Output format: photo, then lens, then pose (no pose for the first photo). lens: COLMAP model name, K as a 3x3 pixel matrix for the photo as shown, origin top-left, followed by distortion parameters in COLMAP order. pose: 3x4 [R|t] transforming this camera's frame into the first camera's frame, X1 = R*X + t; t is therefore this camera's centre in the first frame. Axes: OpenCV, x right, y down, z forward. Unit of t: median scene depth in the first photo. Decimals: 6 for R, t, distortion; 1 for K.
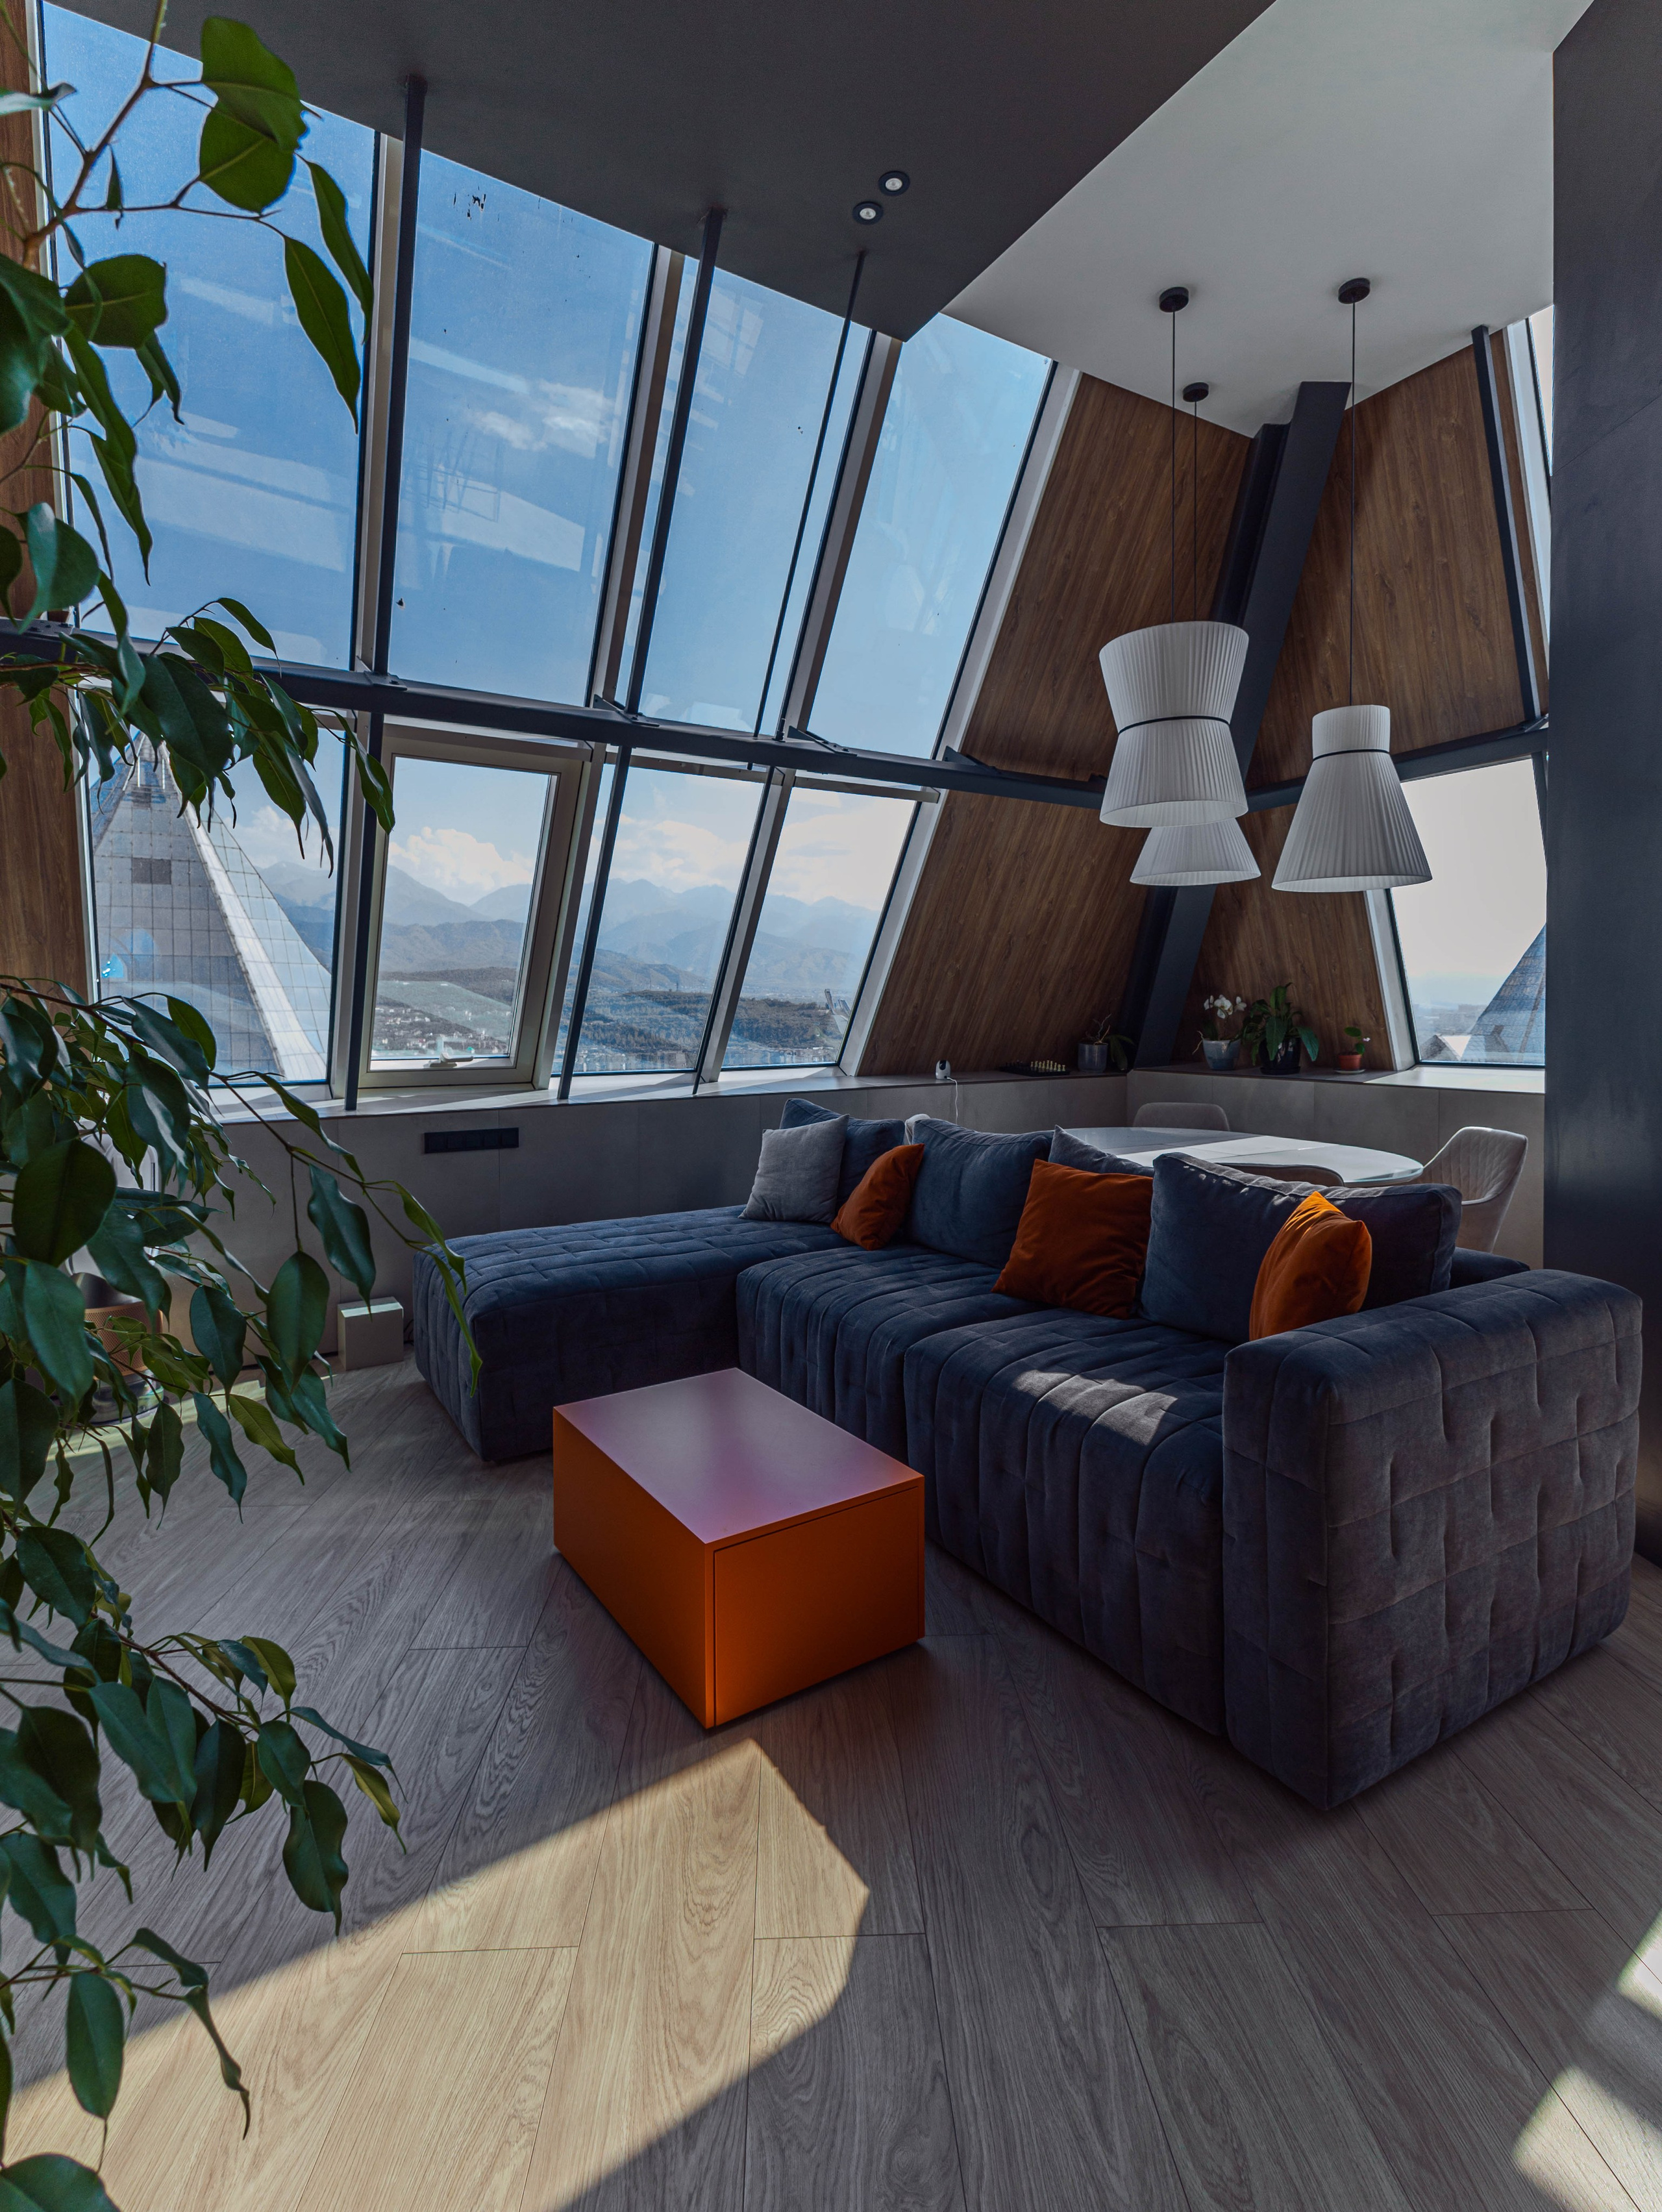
lens RADIAL K [[1053.8, 0, 828.0], [0, 1053.8, 1044.5], [0, 0, 1]] dist [0.005524, 0.004464]
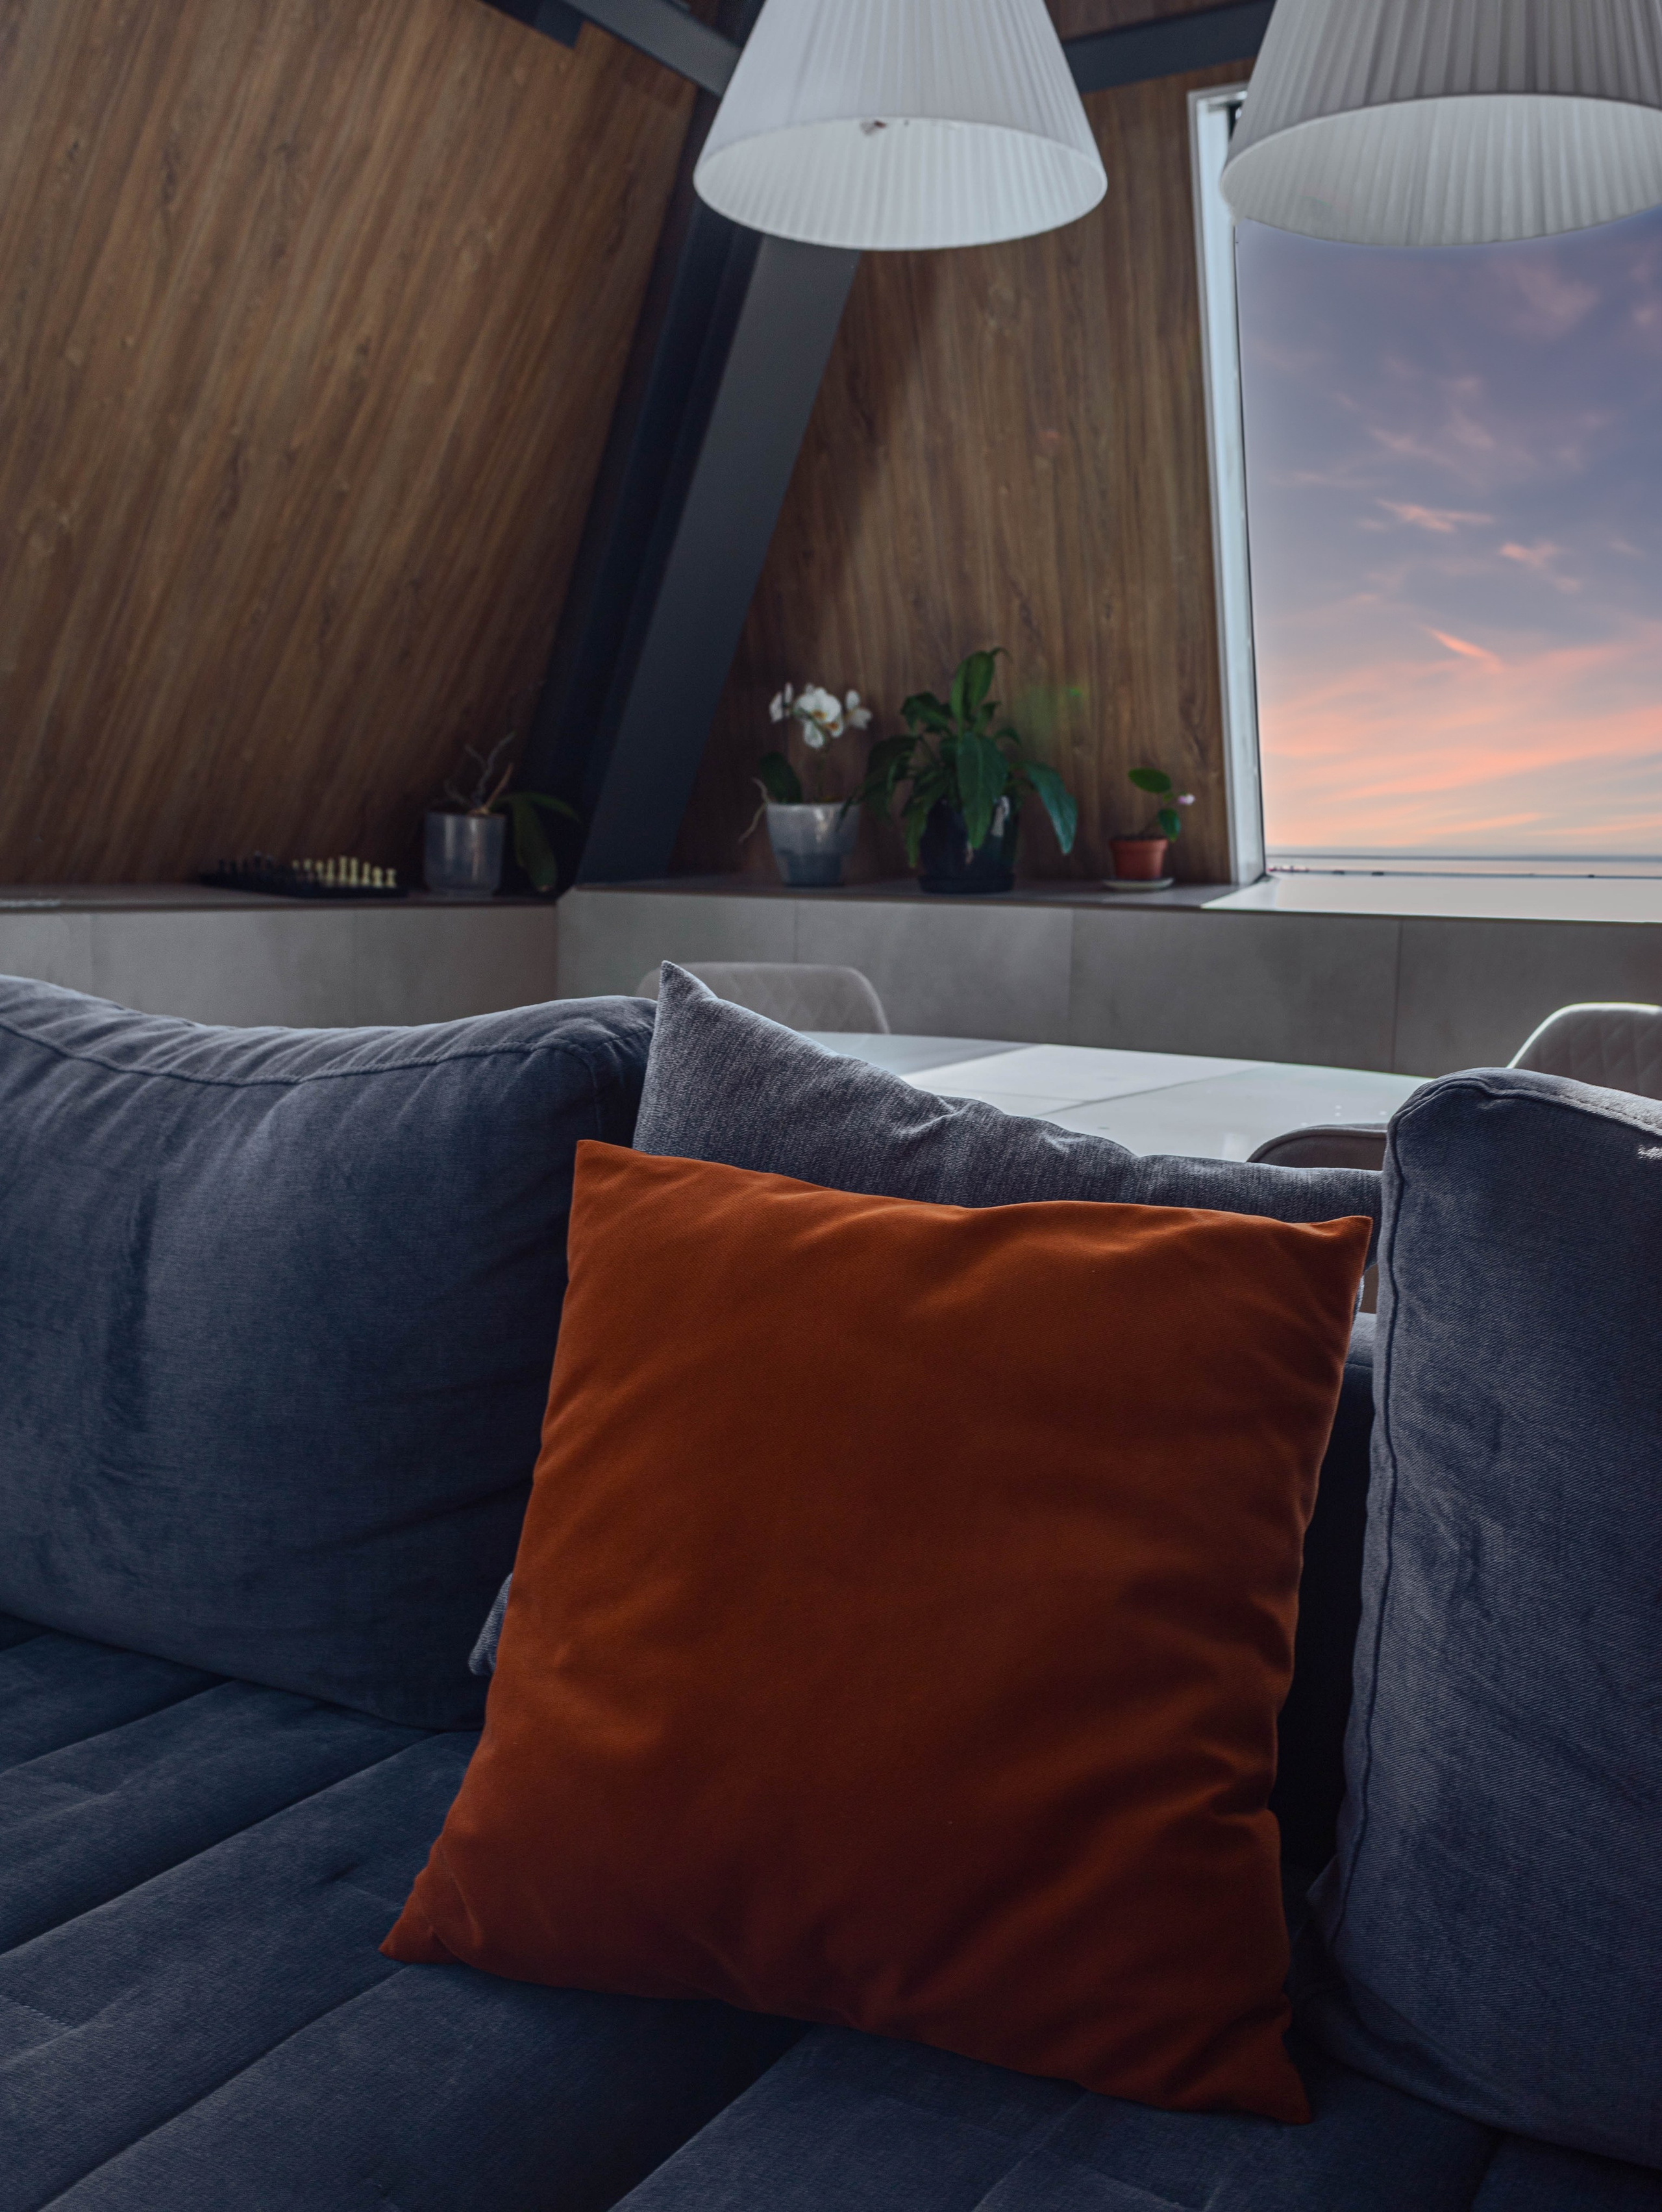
lens RADIAL K [[1891.2, 0, 739.8], [0, 1891.2, 1108.6], [0, 0, 1]] dist [0.003598, -0.009672]
pose [[0.889117, -0.031864, 0.456568, 0.065692], [-0.010028, 0.995978, 0.089037, 0.068594], [-0.457569, -0.083743, 0.885222, 0.649293]]
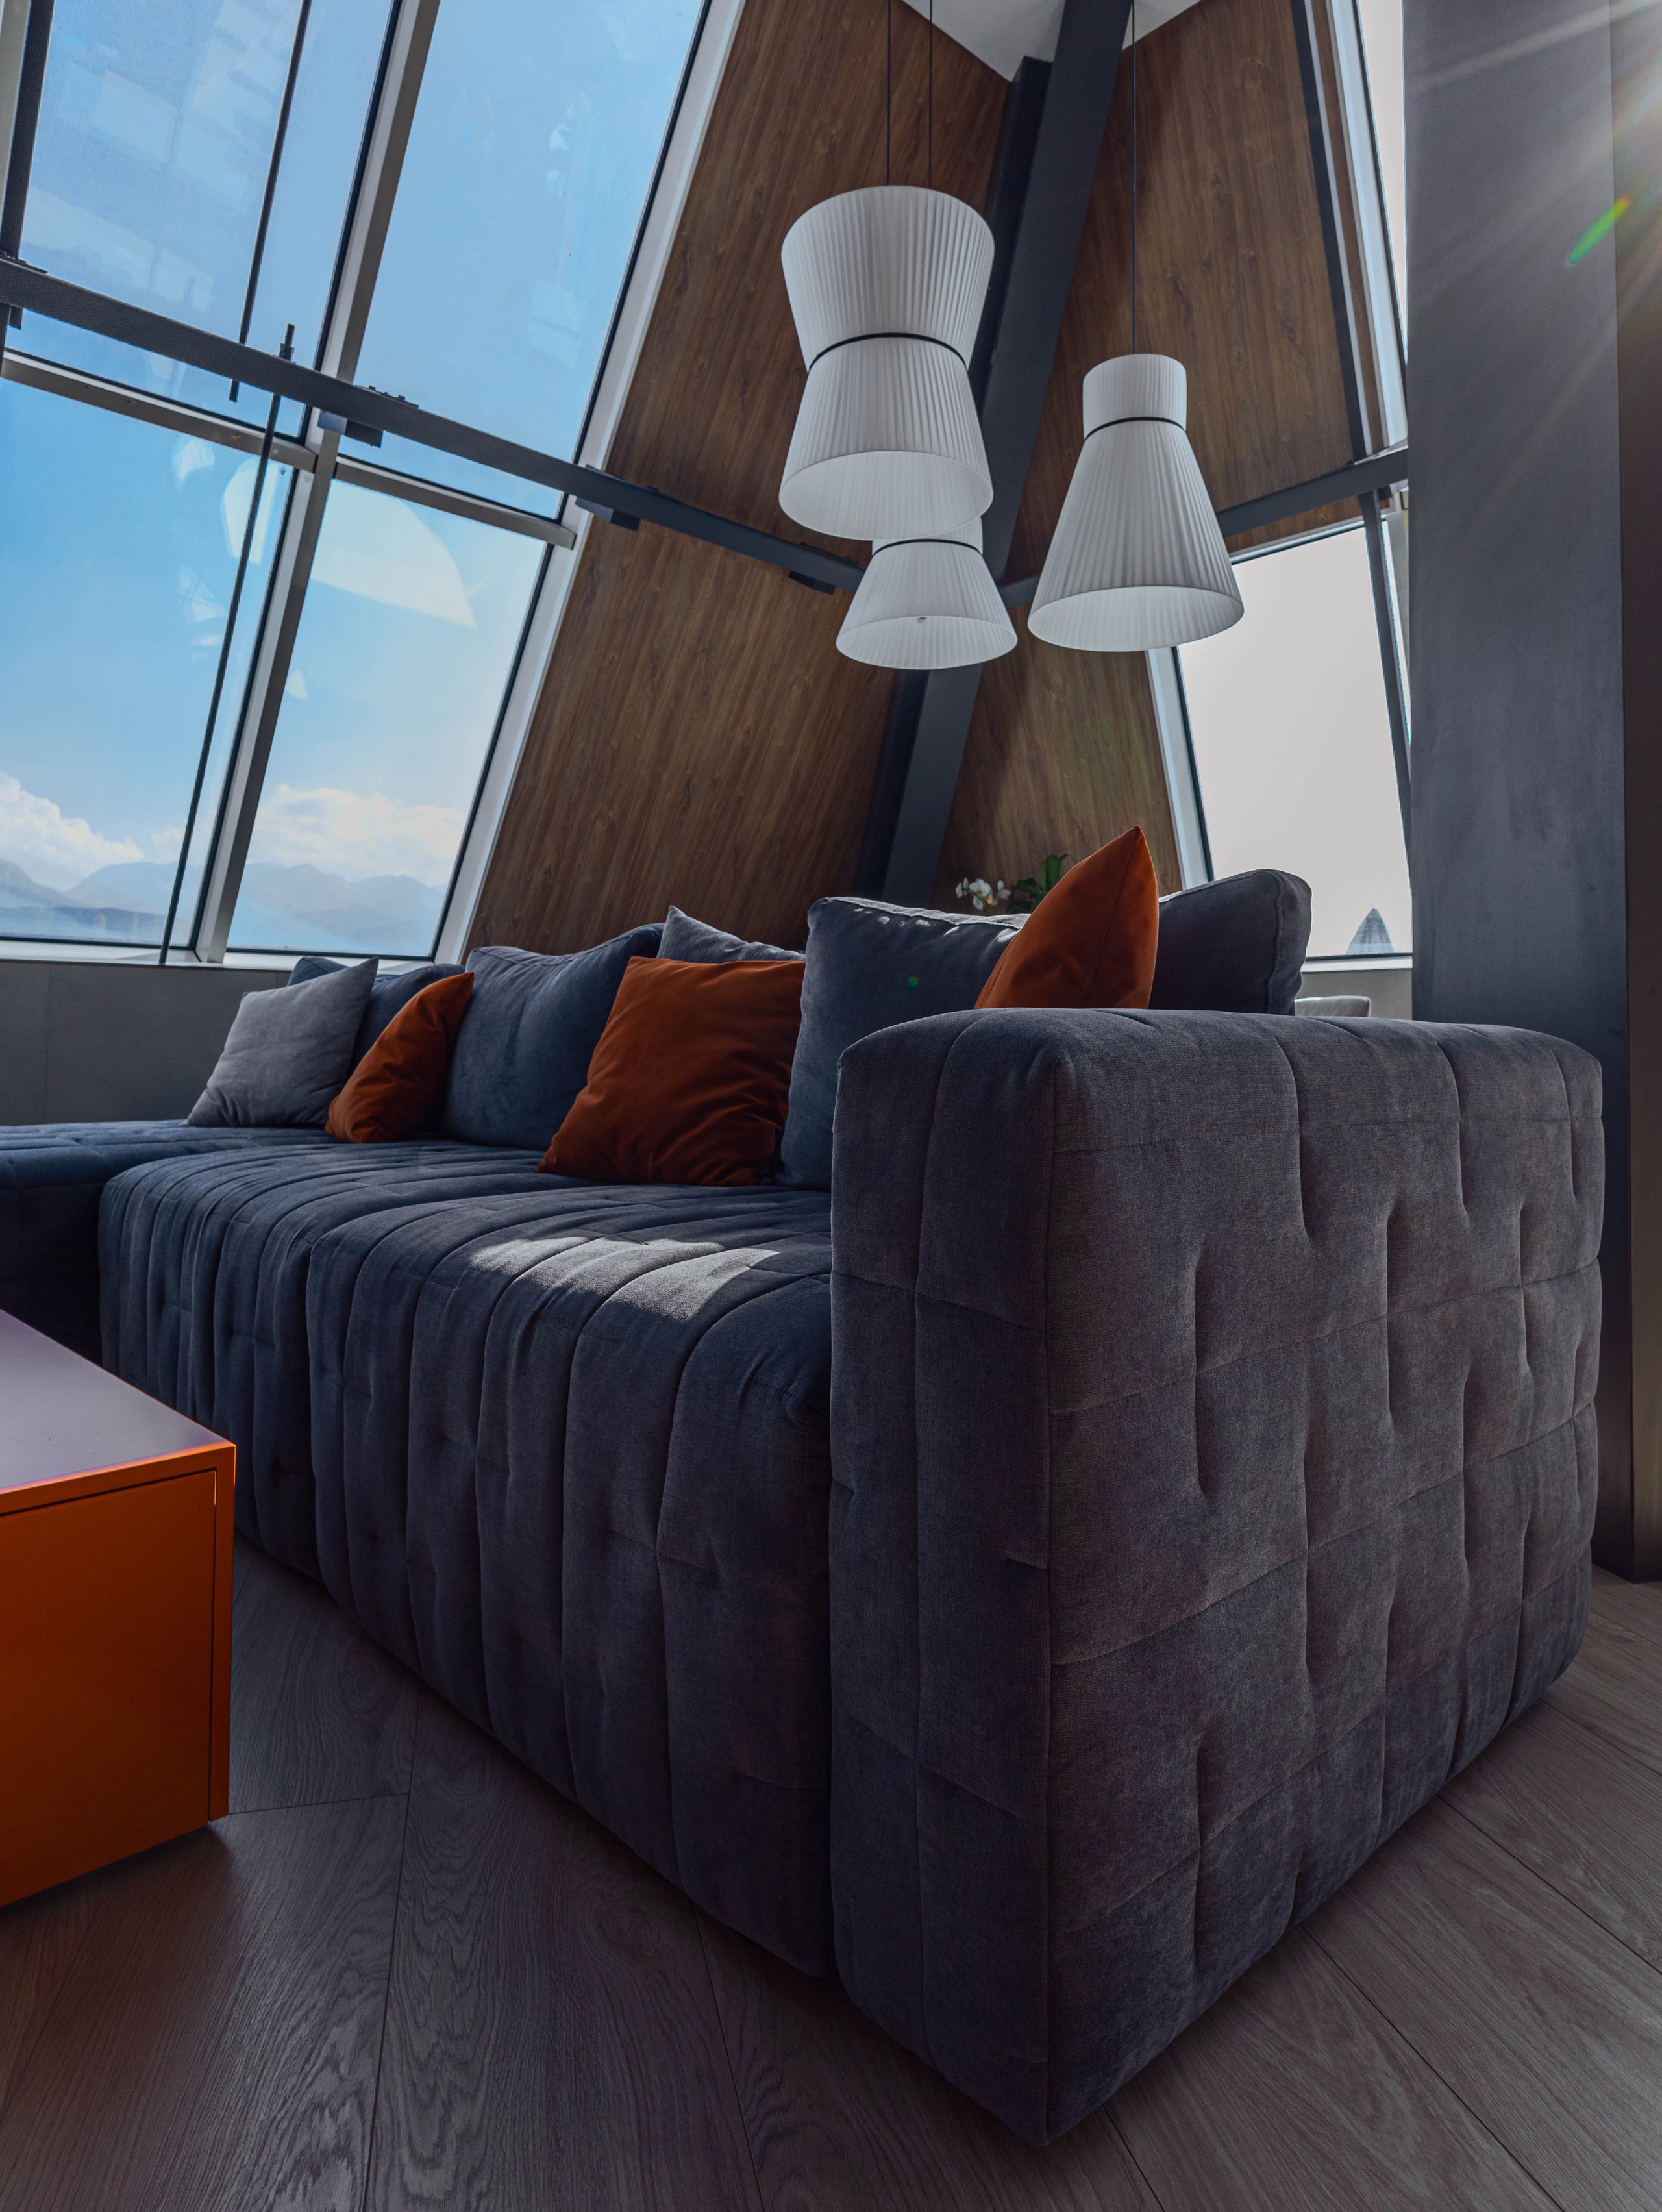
lens RADIAL K [[1254.5, 0, 821.9], [0, 1254.5, 1031.0], [0, 0, 1]] dist [-0.008889, 0.002049]
pose [[0.979266, 0.023821, 0.201172, 0.150946], [-0.012021, 0.998146, -0.059674, 0.177497], [-0.202221, 0.056019, 0.977737, 0.285600]]
